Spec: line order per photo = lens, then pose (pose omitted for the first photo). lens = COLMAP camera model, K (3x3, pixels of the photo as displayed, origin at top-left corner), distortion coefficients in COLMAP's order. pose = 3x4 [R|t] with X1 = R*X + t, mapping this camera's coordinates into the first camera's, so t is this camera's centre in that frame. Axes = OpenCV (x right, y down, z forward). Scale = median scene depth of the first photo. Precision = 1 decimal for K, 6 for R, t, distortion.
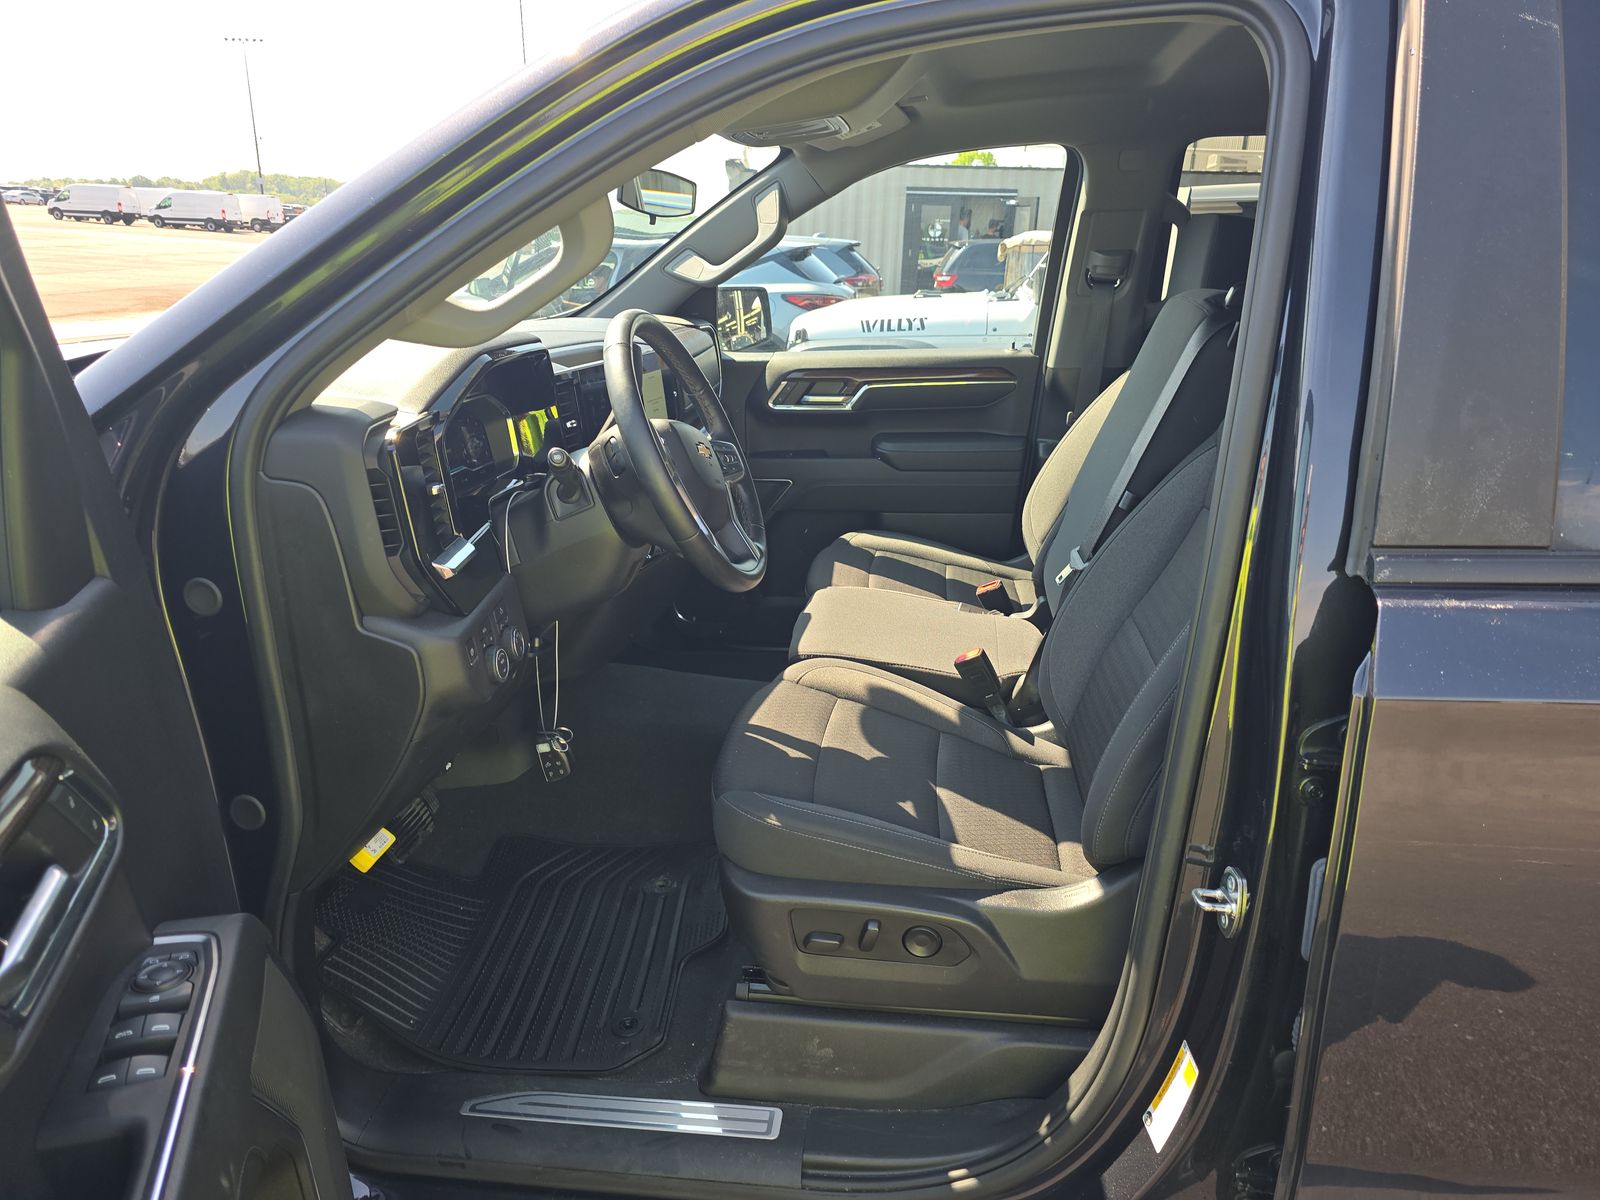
lens RADIAL K [[1058.6, 0, 807.8], [0, 1058.6, 600.2], [0, 0, 1]] dist [0.004054, -0.012575]
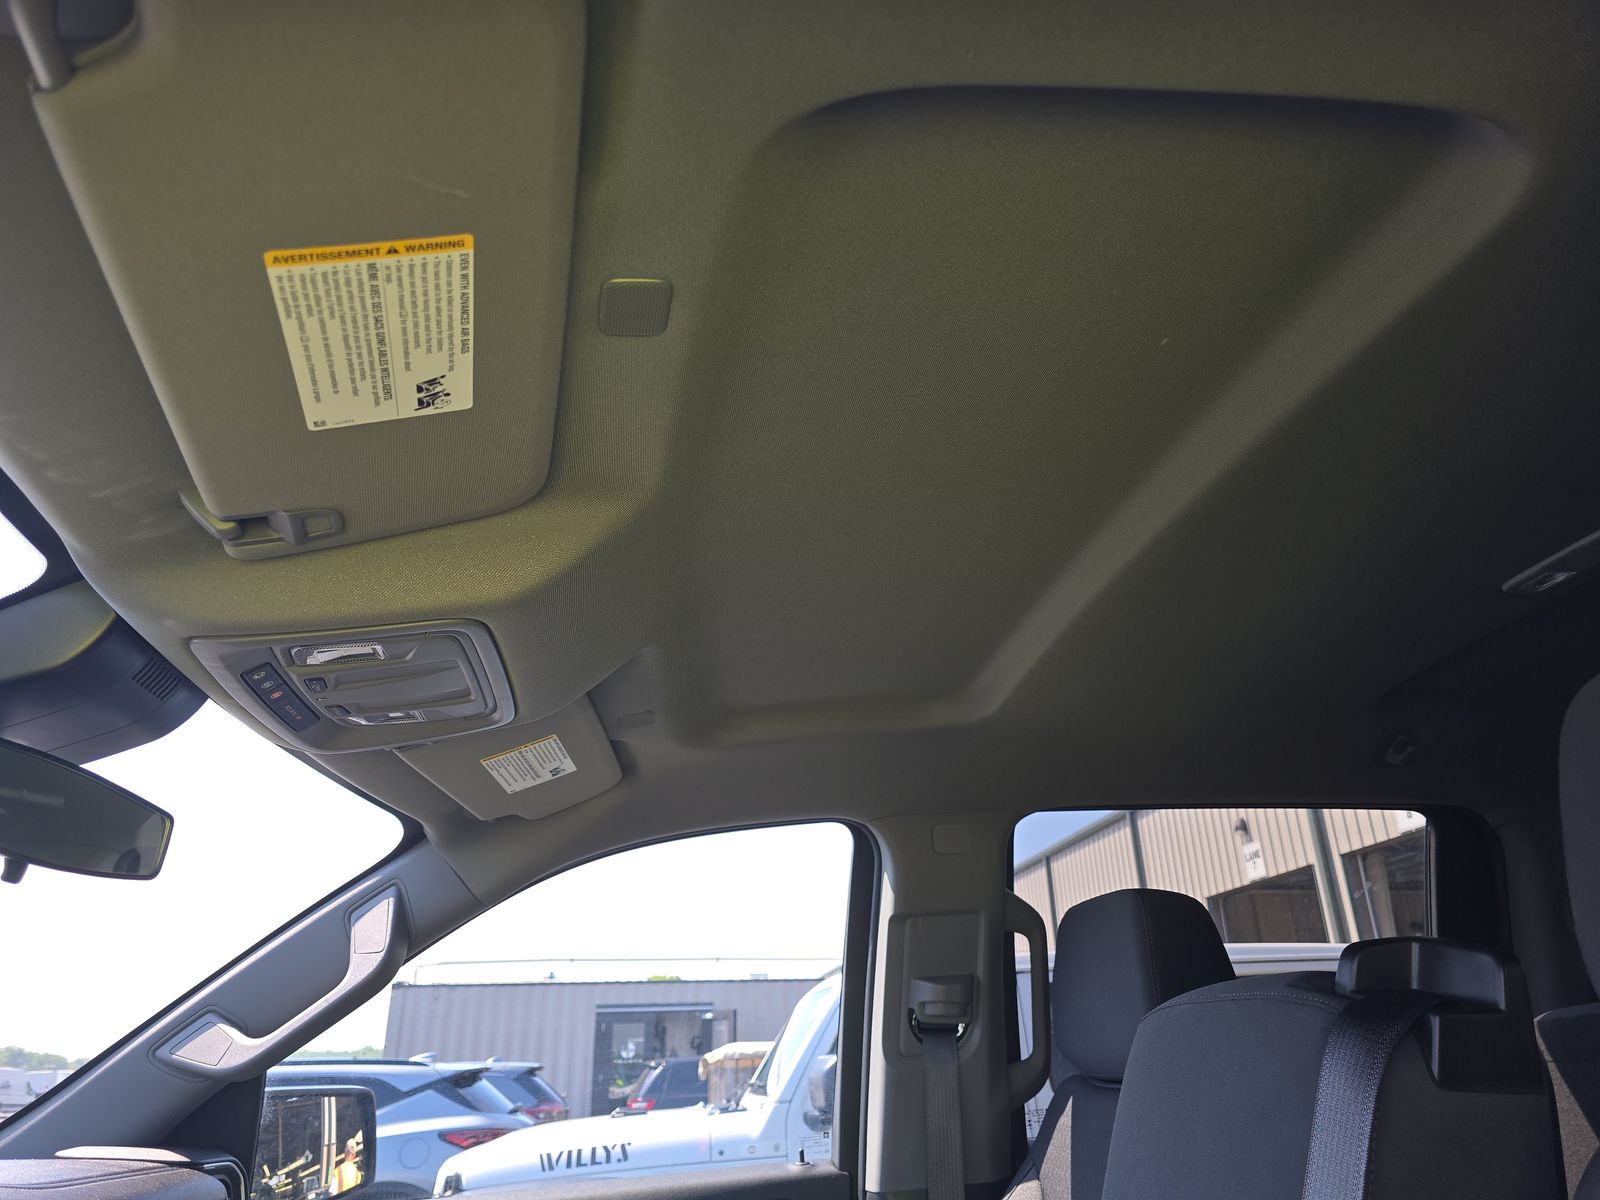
lens RADIAL K [[1058.6, 0, 807.8], [0, 1058.6, 600.2], [0, 0, 1]] dist [0.004054, -0.012575]
pose [[0.962157, 0.055548, 0.266773, 0.010570], [0.139825, 0.739646, -0.658310, -0.035140], [-0.233886, 0.670699, 0.703889, 0.163040]]
